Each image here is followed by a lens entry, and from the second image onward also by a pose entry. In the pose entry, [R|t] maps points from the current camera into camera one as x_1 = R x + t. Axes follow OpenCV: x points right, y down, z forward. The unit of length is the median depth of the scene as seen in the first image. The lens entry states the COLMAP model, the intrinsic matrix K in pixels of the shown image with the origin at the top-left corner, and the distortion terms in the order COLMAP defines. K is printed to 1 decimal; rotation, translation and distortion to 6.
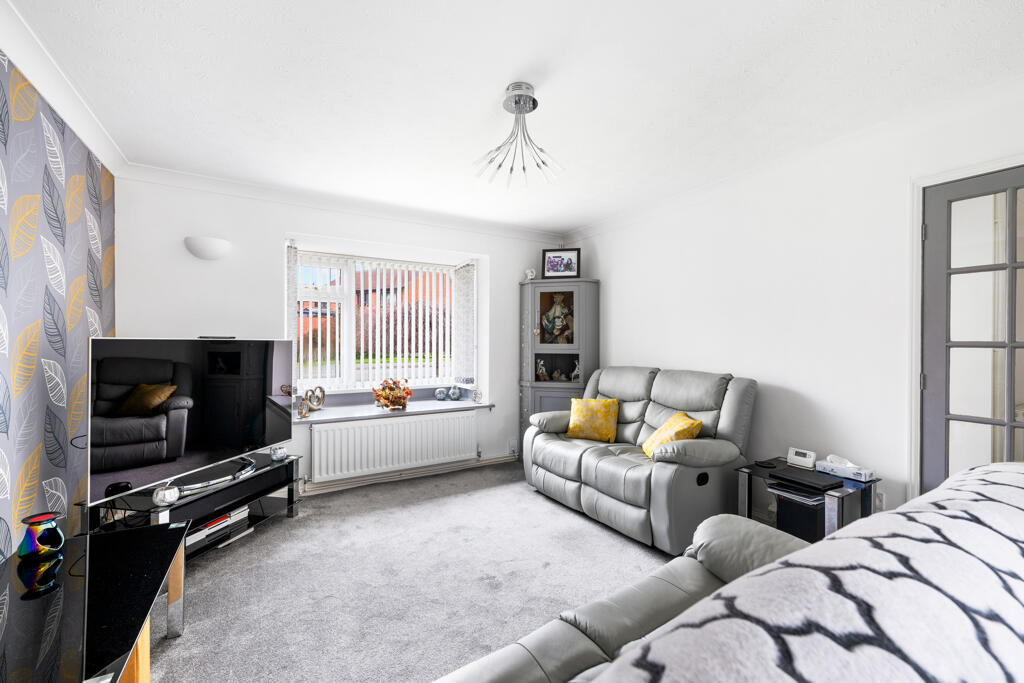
lens RADIAL K [[442.7, 0, 511.6], [0, 442.7, 343.4], [0, 0, 1]] dist [0.001063, 0.000068]
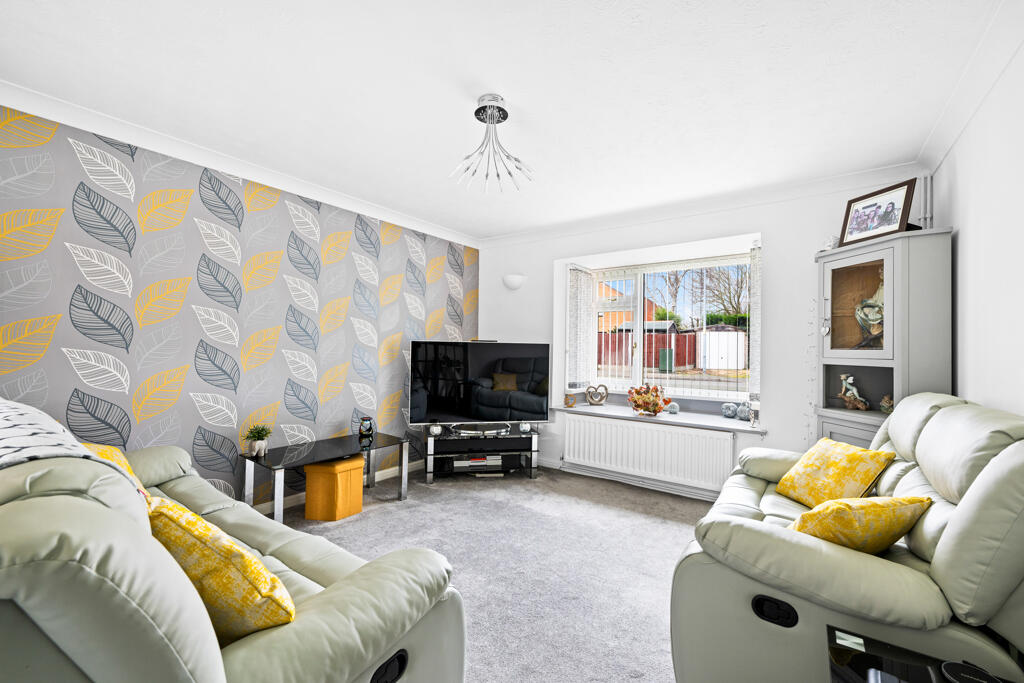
lens RADIAL K [[442.7, 0, 511.6], [0, 442.7, 346.7], [0, 0, 1]] dist [0.001063, 0.000068]
pose [[0.352184, -0.002259, -0.935928, 0.556752], [-0.020142, 0.999747, -0.009993, 0.013961], [0.935714, 0.022371, 0.352049, 0.375665]]
